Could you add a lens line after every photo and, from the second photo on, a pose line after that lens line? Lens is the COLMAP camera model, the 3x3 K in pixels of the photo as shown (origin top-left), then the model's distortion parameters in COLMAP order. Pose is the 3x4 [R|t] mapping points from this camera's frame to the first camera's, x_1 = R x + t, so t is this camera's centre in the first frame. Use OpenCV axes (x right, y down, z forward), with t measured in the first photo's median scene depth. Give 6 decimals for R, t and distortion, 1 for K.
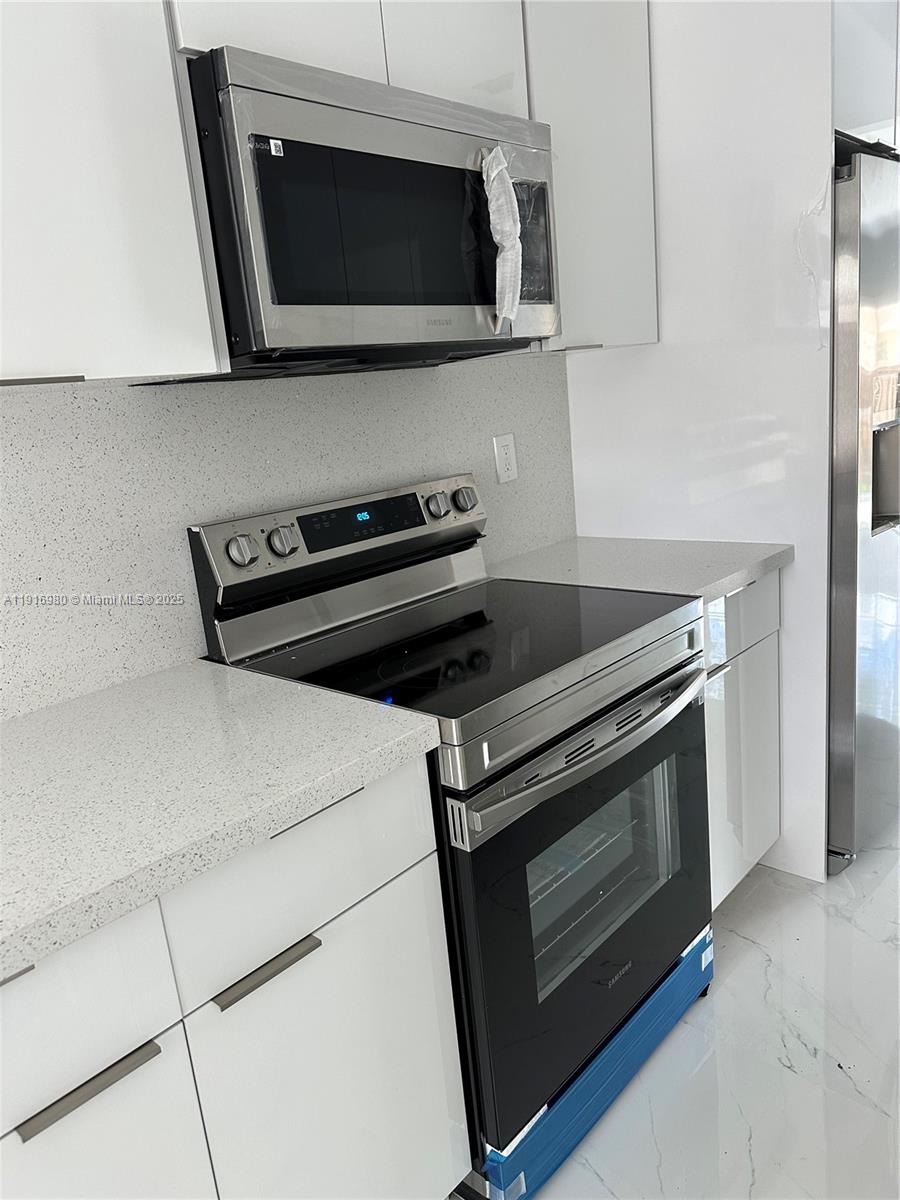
lens RADIAL K [[831.1, 0, 444.9], [0, 831.1, 606.9], [0, 0, 1]] dist [0.081106, -0.113067]
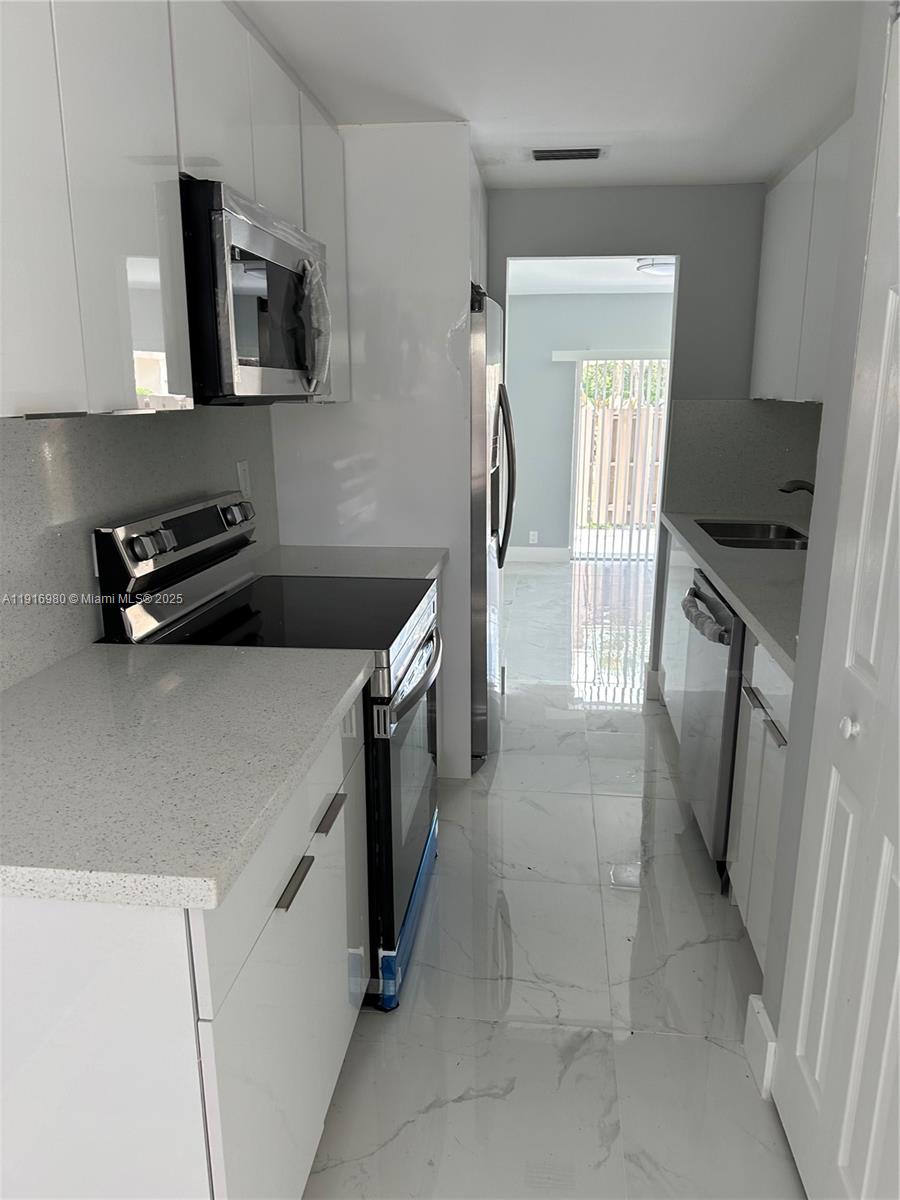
lens RADIAL K [[831.1, 0, 444.9], [0, 831.1, 606.9], [0, 0, 1]] dist [0.081106, -0.113067]
pose [[0.810730, -0.049250, 0.583346, -0.541881], [0.068676, 0.997576, -0.011224, 0.054863], [-0.581379, 0.049161, 0.812147, -0.215929]]
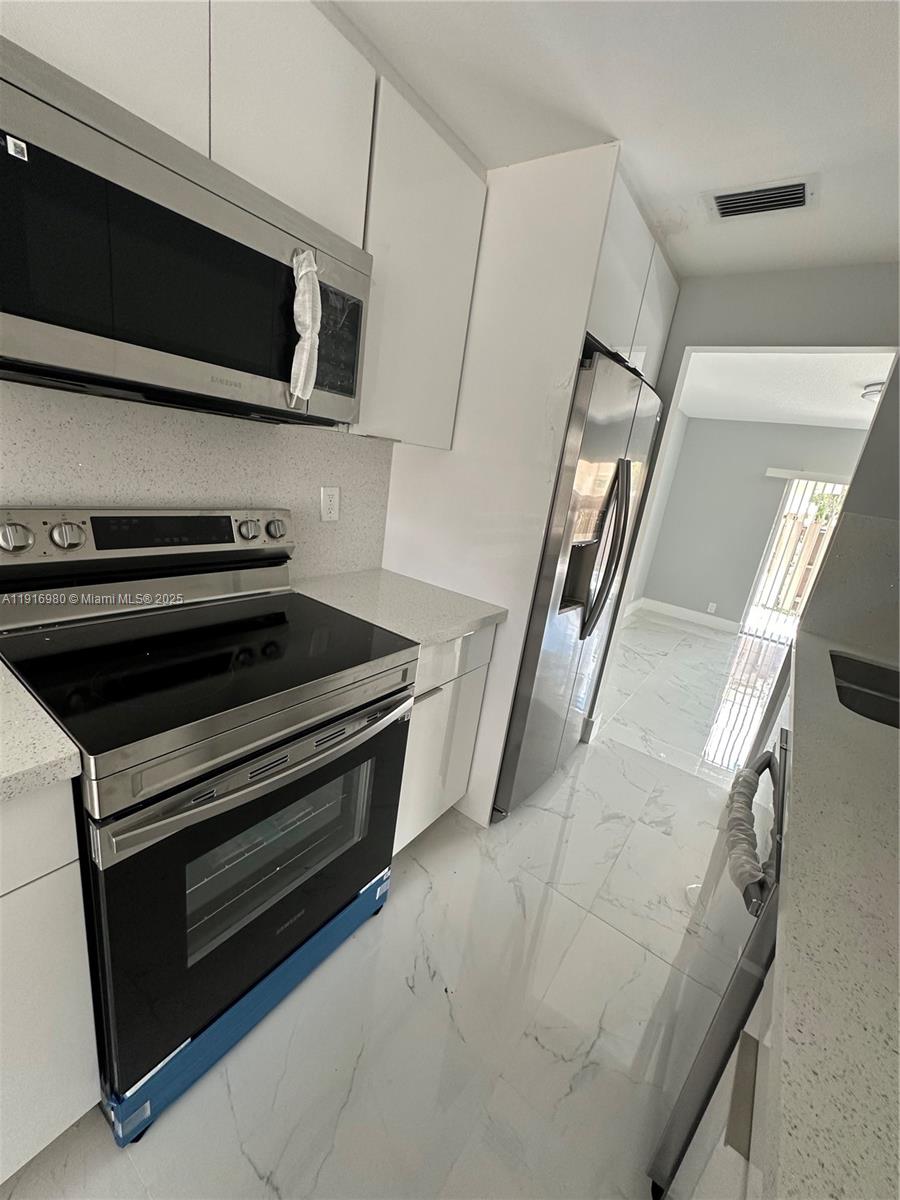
lens RADIAL K [[474.3, 0, 451.4], [0, 474.3, 598.6], [0, 0, 1]] dist [-0.006985, 0.002589]
pose [[0.964287, 0.196537, 0.177551, 0.204527], [-0.203083, 0.978971, 0.019299, -0.106957], [-0.170024, -0.054667, 0.983922, 0.251544]]
